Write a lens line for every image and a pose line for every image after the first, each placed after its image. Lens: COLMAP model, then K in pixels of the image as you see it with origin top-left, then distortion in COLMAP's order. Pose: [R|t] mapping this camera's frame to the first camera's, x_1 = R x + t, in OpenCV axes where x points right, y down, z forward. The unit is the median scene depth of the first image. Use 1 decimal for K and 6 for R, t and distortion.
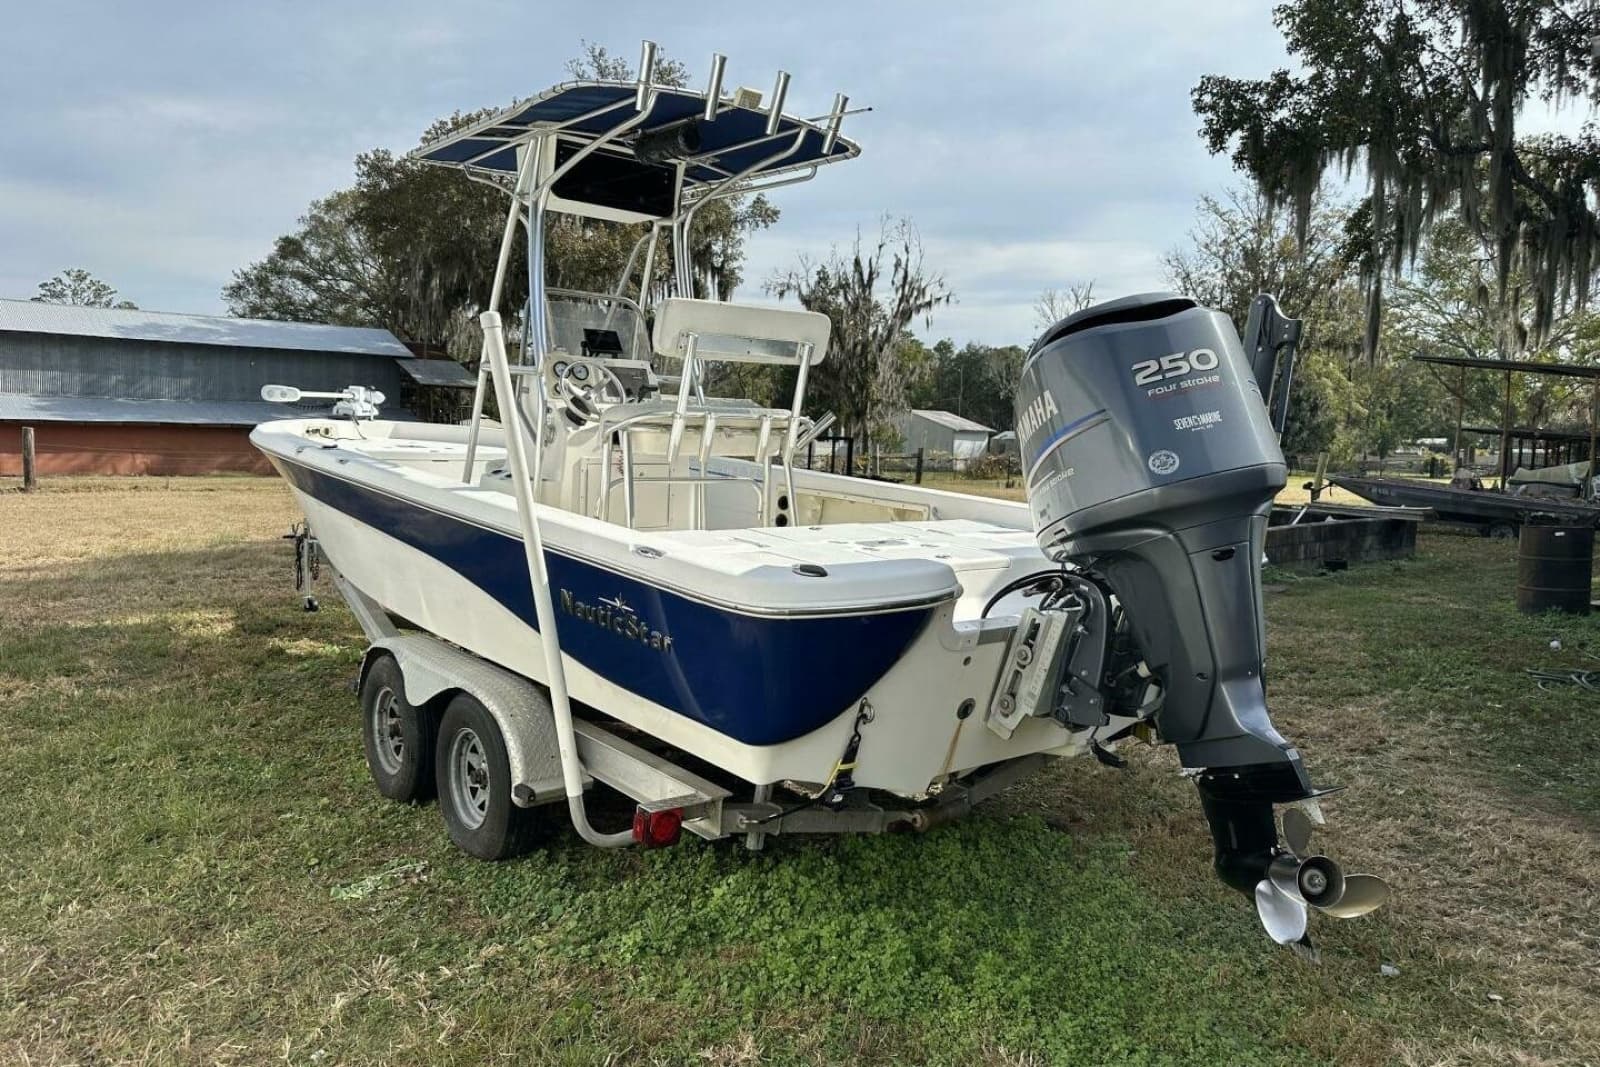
lens RADIAL K [[1137.1, 0, 801.5], [0, 1137.1, 554.5], [0, 0, 1]] dist [0.073444, -0.109243]
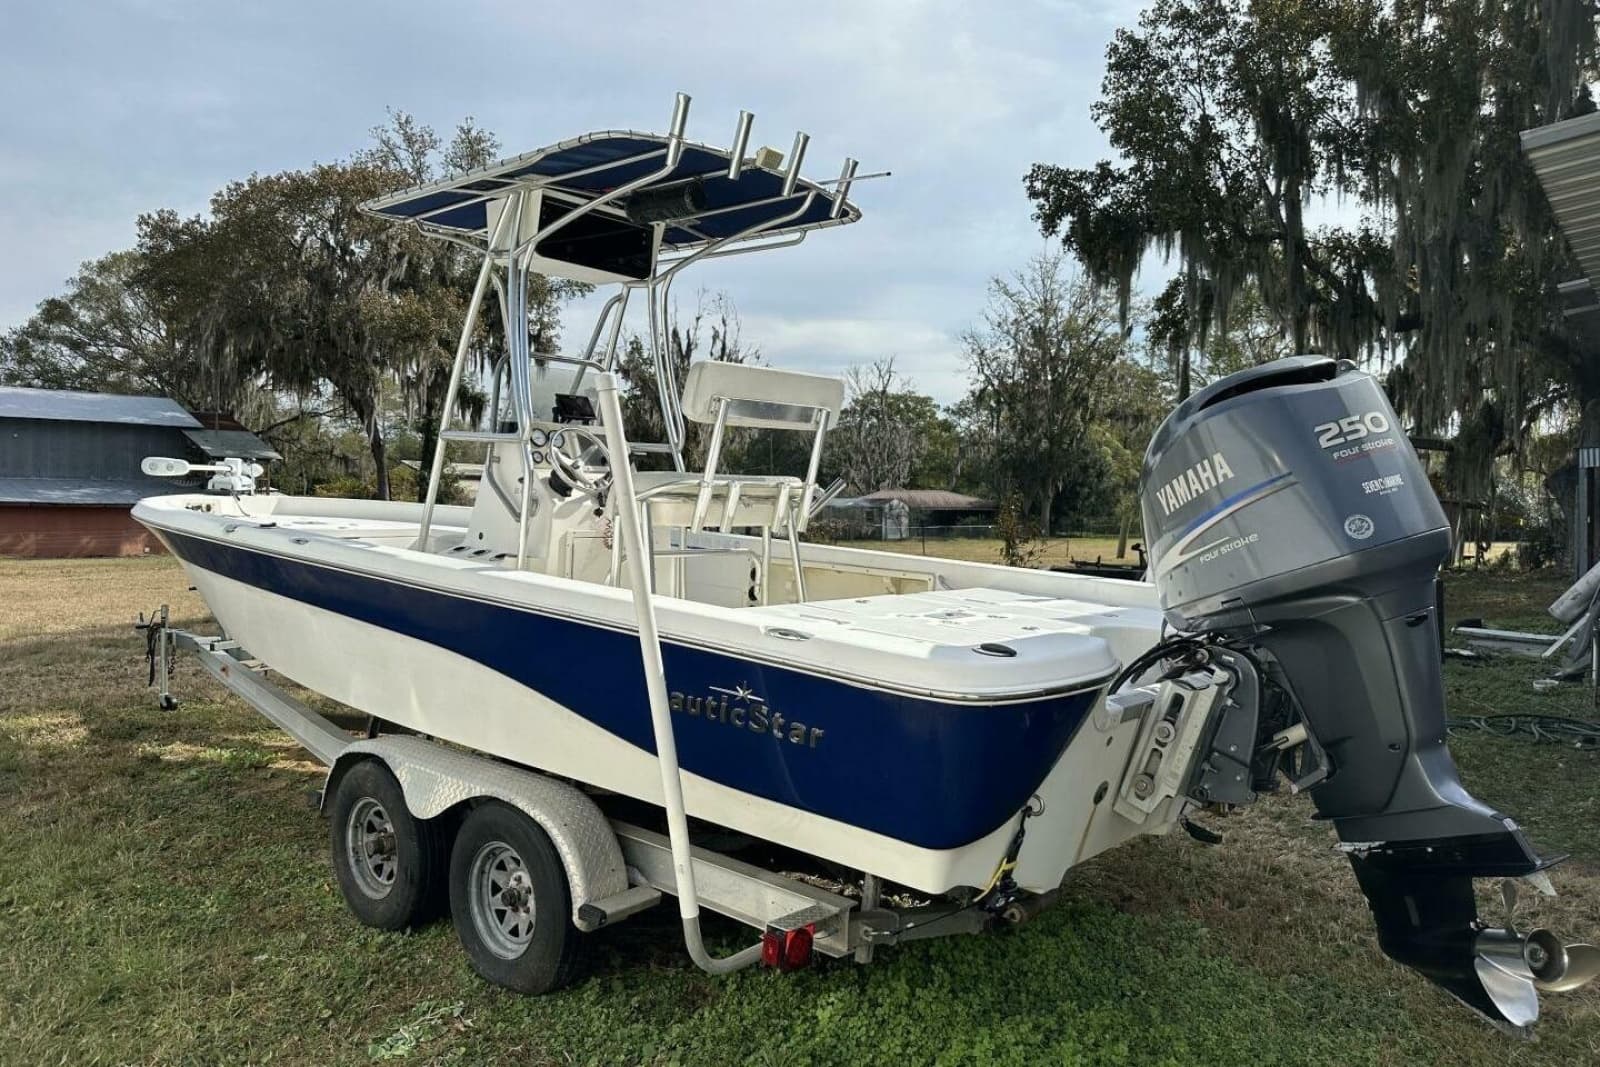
lens RADIAL K [[1152.5, 0, 800.0], [0, 1152.5, 533.5], [0, 0, 1]] dist [0.007032, -0.001195]
pose [[0.986214, -0.016654, 0.164637, -0.164457], [0.029504, 0.996678, -0.075912, -0.007900], [-0.162825, 0.079723, 0.983429, 0.059935]]
